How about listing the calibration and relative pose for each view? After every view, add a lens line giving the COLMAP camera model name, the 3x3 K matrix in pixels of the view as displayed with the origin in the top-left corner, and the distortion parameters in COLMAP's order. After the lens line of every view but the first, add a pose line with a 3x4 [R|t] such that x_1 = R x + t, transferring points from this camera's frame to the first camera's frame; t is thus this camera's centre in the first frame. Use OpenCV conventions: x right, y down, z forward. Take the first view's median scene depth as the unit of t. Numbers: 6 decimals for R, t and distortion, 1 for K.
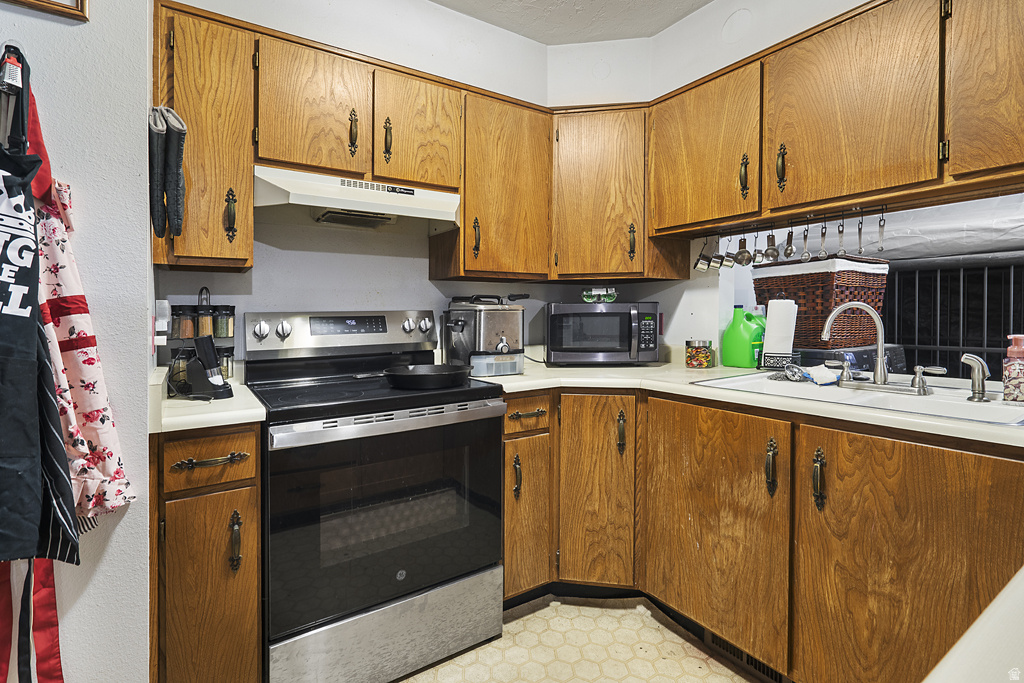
lens RADIAL K [[494.1, 0, 514.8], [0, 494.1, 318.7], [0, 0, 1]] dist [-0.000323, 0.000496]
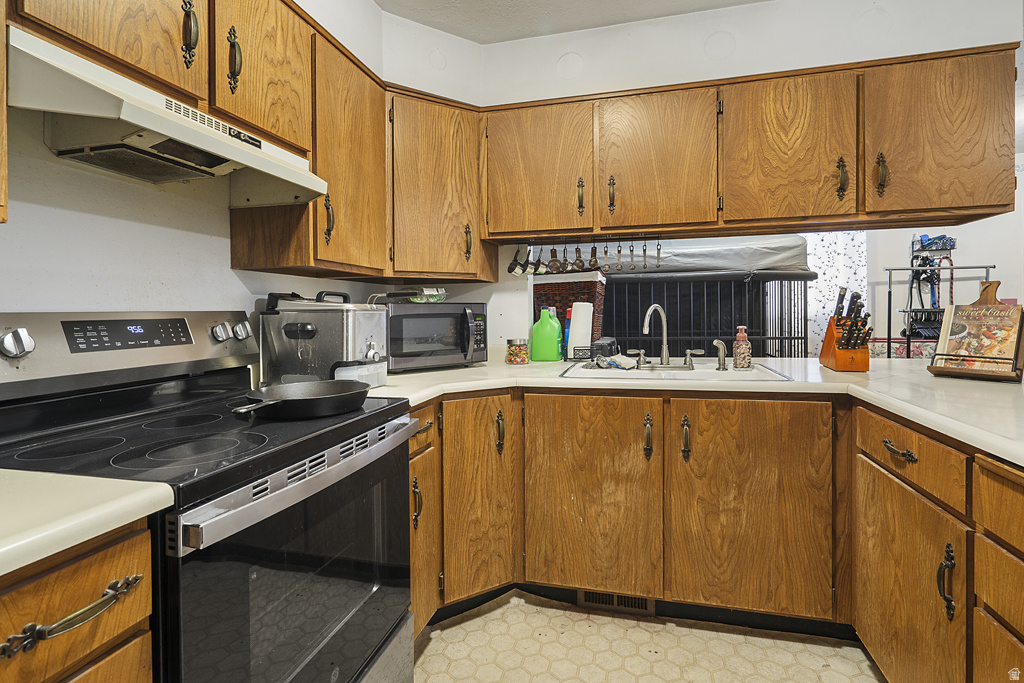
lens RADIAL K [[489.5, 0, 525.2], [0, 489.5, 320.5], [0, 0, 1]] dist [-0.002630, 0.000741]
pose [[0.737646, -0.011315, 0.675093, -0.423010], [0.013282, 0.999909, 0.002246, 0.001483], [-0.675057, 0.007310, 0.737729, 0.235667]]
